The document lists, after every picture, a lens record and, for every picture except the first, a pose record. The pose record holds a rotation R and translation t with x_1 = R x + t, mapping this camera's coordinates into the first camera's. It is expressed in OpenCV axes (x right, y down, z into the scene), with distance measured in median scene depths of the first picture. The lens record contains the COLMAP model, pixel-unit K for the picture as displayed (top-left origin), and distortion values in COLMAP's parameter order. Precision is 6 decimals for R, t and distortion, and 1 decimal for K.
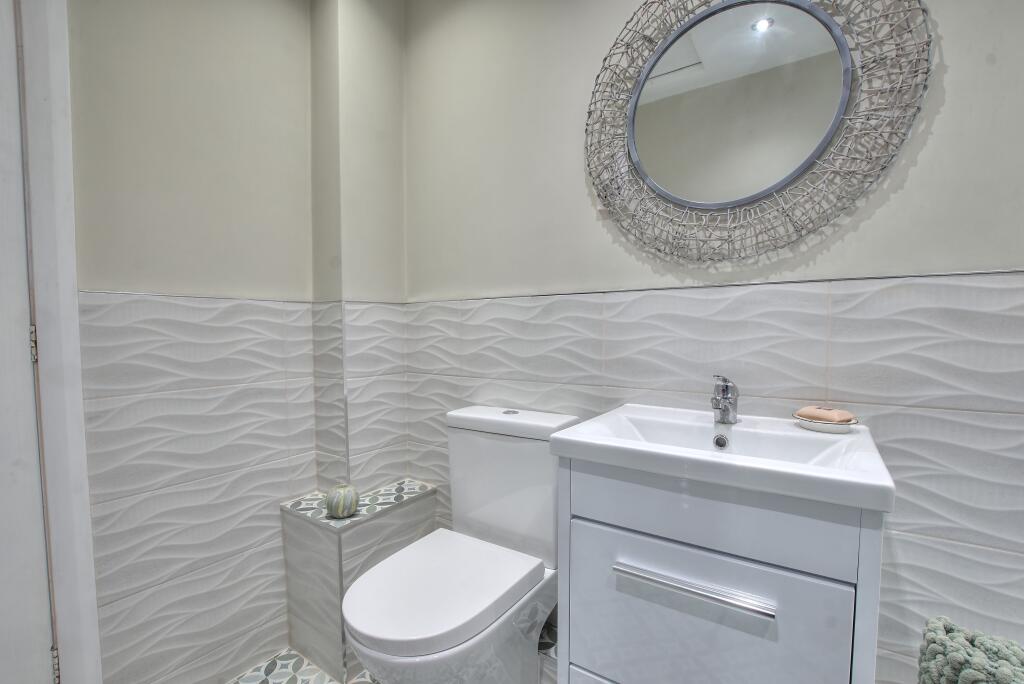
lens RADIAL K [[446.8, 0, 510.5], [0, 446.8, 343.6], [0, 0, 1]] dist [-0.020096, -0.000632]
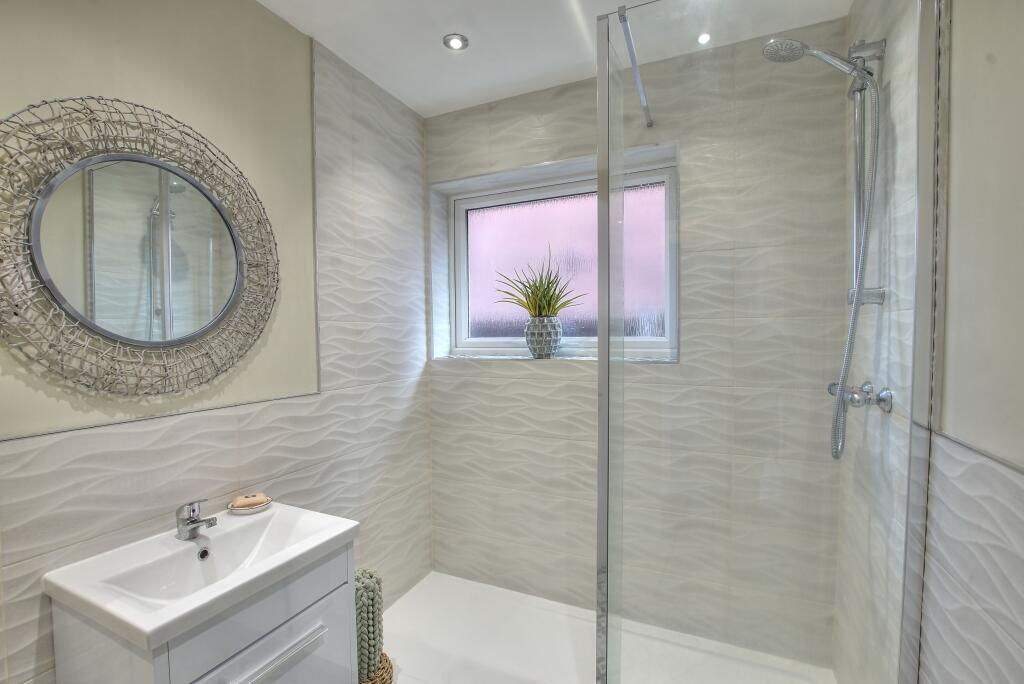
lens RADIAL K [[446.8, 0, 509.7], [0, 446.8, 342.1], [0, 0, 1]] dist [-0.020096, -0.000632]
pose [[-0.158156, -0.024762, 0.987104, -0.724165], [0.018973, 0.999425, 0.028111, -0.326012], [-0.987232, 0.023175, -0.157595, 0.303966]]
